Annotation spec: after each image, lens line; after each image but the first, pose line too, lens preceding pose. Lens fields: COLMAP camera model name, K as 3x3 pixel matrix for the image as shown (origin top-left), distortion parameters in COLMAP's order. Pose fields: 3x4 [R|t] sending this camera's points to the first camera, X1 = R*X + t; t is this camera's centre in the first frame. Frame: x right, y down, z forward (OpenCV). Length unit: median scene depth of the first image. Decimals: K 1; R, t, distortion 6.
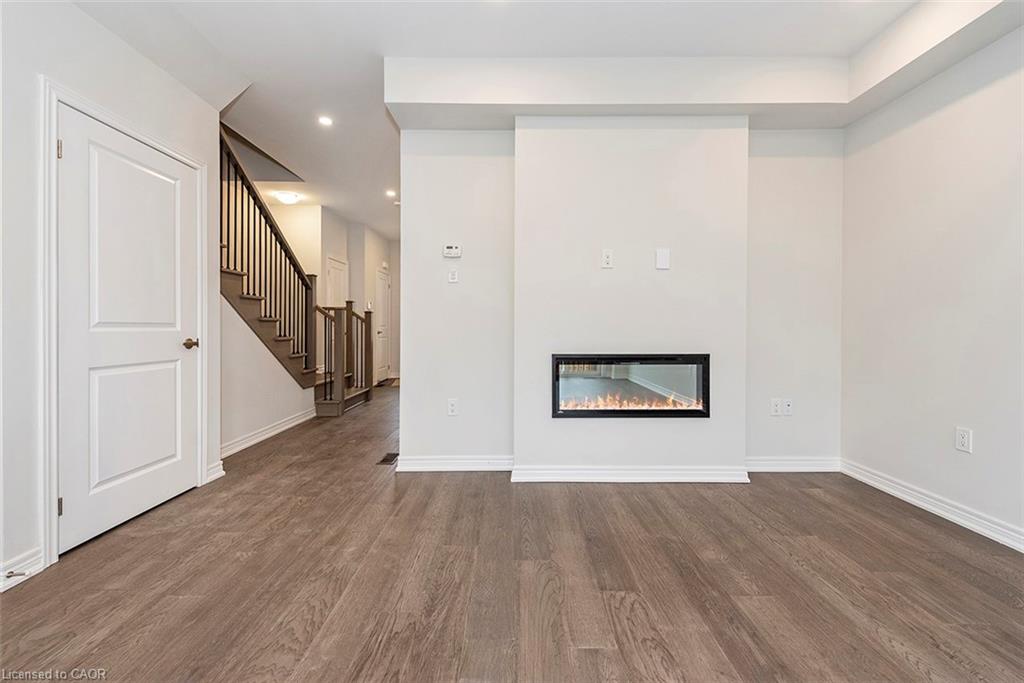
lens RADIAL K [[414.8, 0, 510.7], [0, 414.8, 326.7], [0, 0, 1]] dist [0.000721, -0.000380]
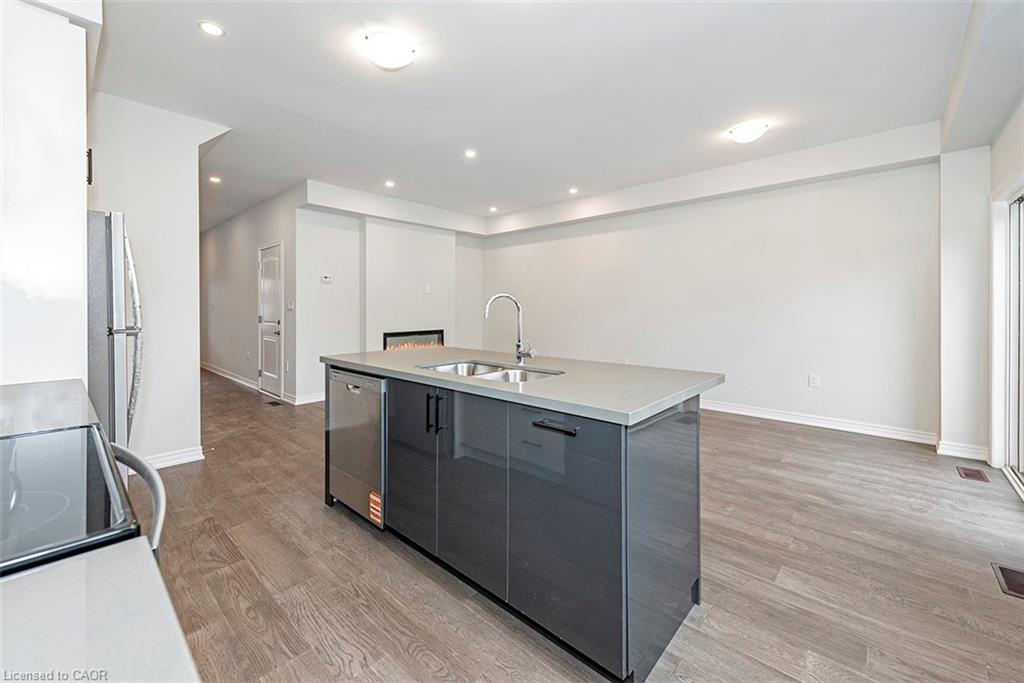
lens RADIAL K [[409.1, 0, 500.6], [0, 409.1, 309.0], [0, 0, 1]] dist [-0.001042, -0.000171]
pose [[0.693188, -0.005475, 0.720736, -0.971210], [0.004563, 0.999984, 0.003208, -0.058096], [-0.720742, 0.001066, 0.693202, -0.850668]]
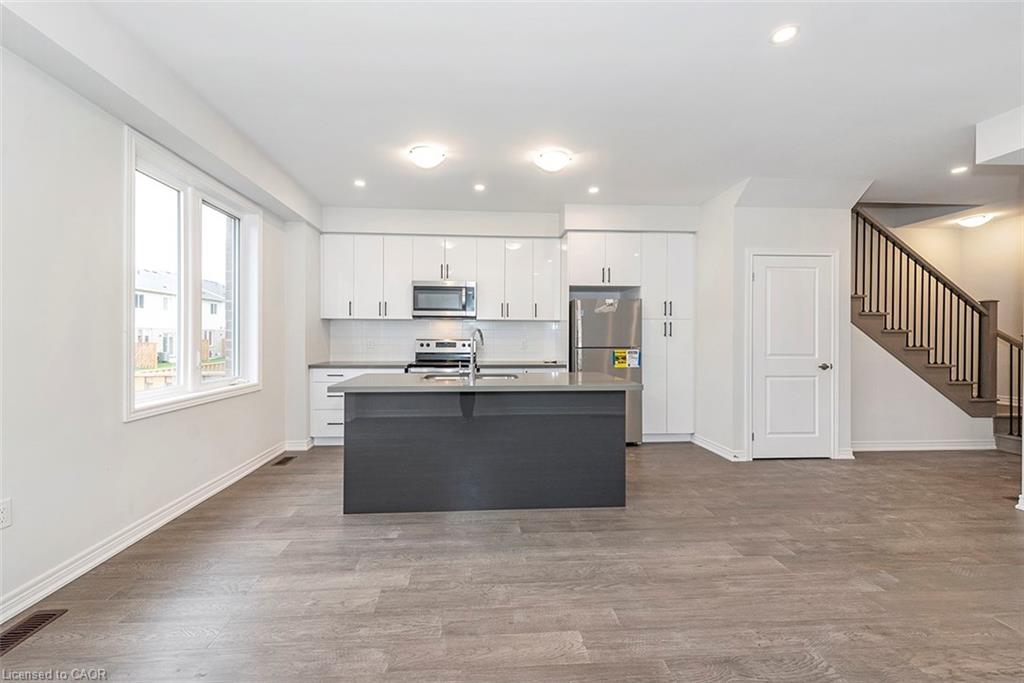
lens RADIAL K [[400.2, 0, 501.0], [0, 400.2, 340.7], [0, 0, 1]] dist [0.000579, -0.000067]
pose [[0.062297, 0.007302, -0.998031, 0.652475], [-0.003519, 0.999969, 0.007097, -0.061842], [0.998051, 0.003070, 0.062321, -0.325857]]
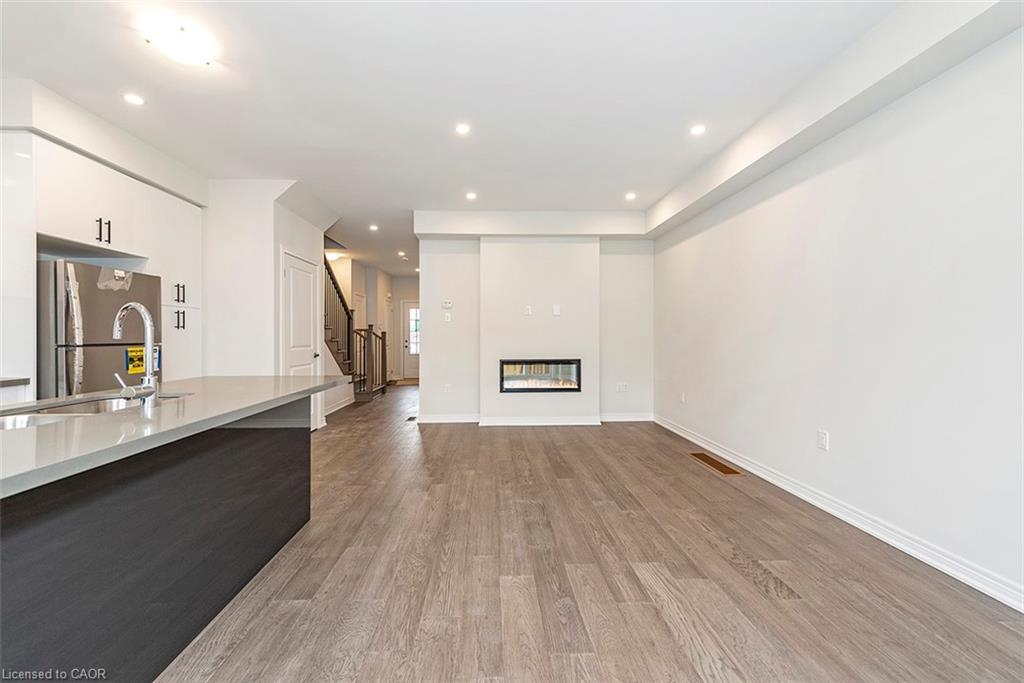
lens RADIAL K [[400.8, 0, 496.8], [0, 400.8, 341.3], [0, 0, 1]] dist [0.000712, -0.000063]
pose [[0.999816, -0.003508, 0.018850, 0.050642], [0.003279, 0.999920, 0.012176, -0.041980], [-0.018891, -0.012112, 0.999748, -0.861349]]
